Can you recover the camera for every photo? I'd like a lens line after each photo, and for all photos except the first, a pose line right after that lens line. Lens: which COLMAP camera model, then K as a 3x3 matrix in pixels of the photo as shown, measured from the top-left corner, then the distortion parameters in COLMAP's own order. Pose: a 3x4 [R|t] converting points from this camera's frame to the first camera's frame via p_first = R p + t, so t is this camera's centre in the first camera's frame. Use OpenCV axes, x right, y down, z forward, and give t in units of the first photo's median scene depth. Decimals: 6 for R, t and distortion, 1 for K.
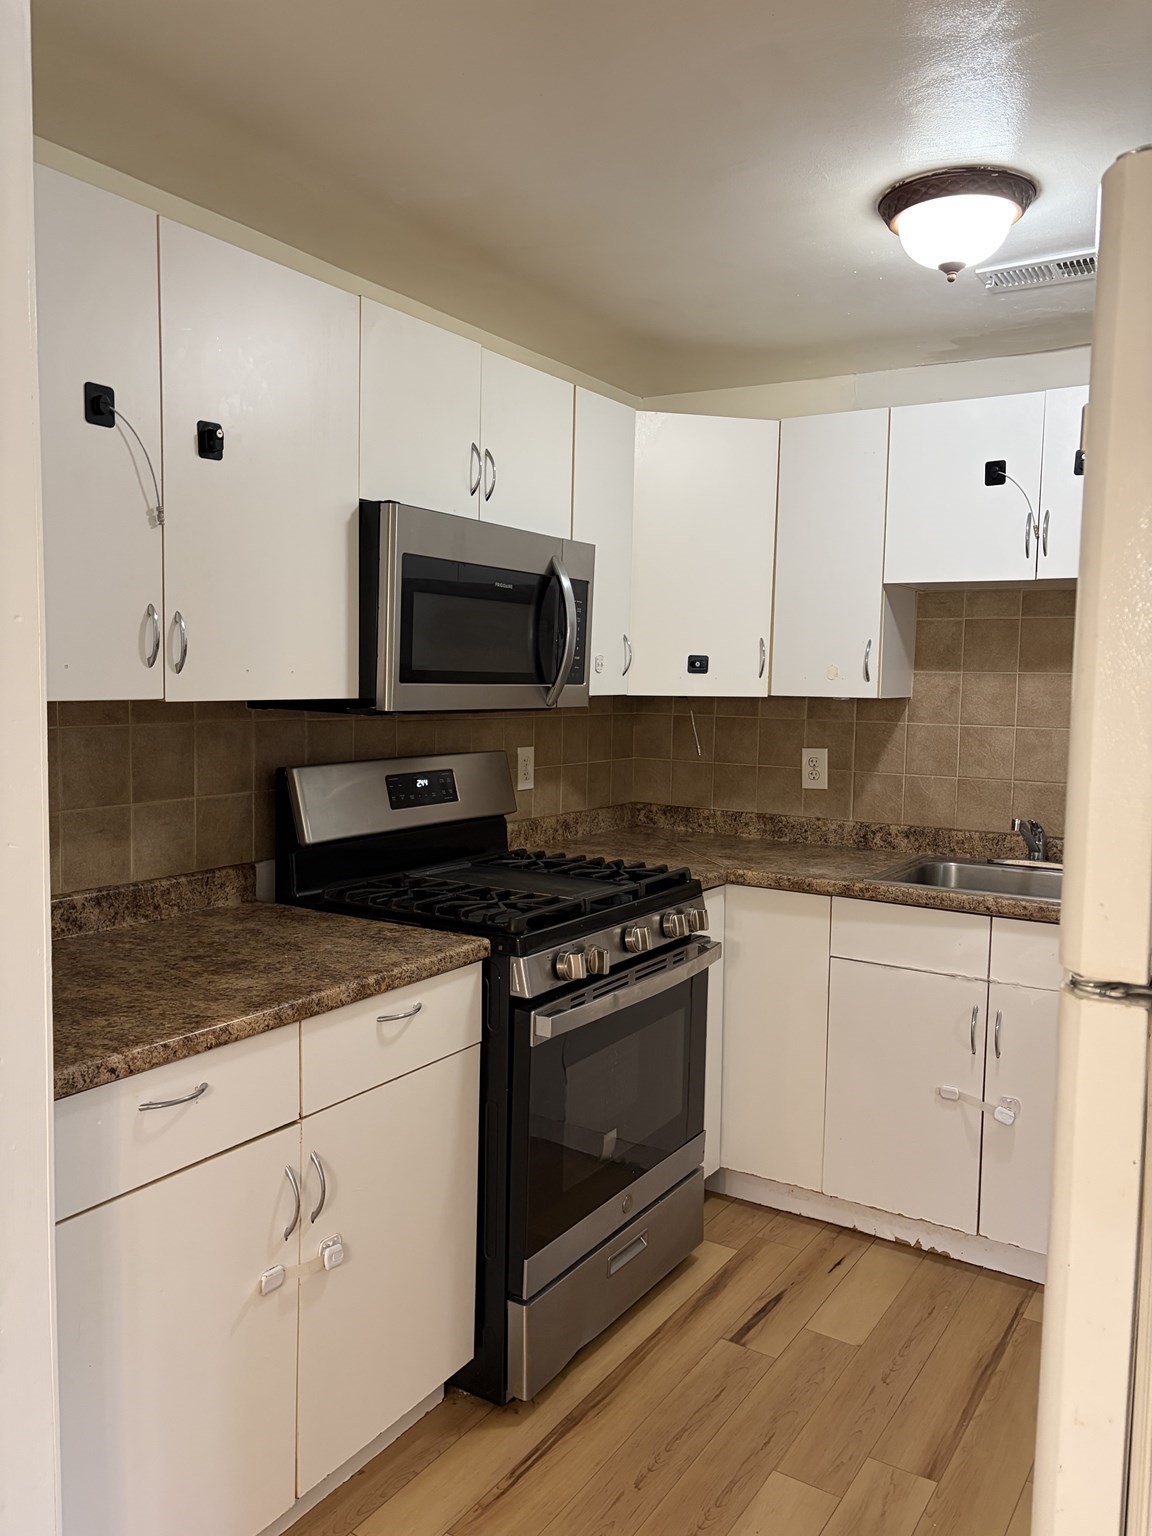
lens RADIAL K [[1138.0, 0, 576.0], [0, 1138.0, 768.0], [0, 0, 1]] dist [0.022173, -0.006990]
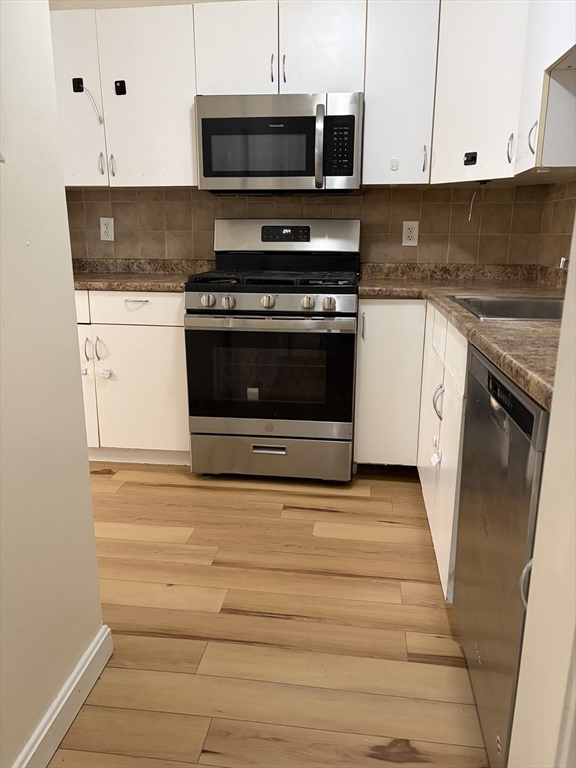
lens RADIAL K [[569.0, 0, 288.0], [0, 569.0, 384.0], [0, 0, 1]] dist [0.022173, -0.006990]
pose [[0.440918, 0.214020, -0.871658, 0.994329], [-0.068484, 0.976346, 0.205083, 0.084787], [0.894931, -0.030730, 0.445145, 0.578848]]
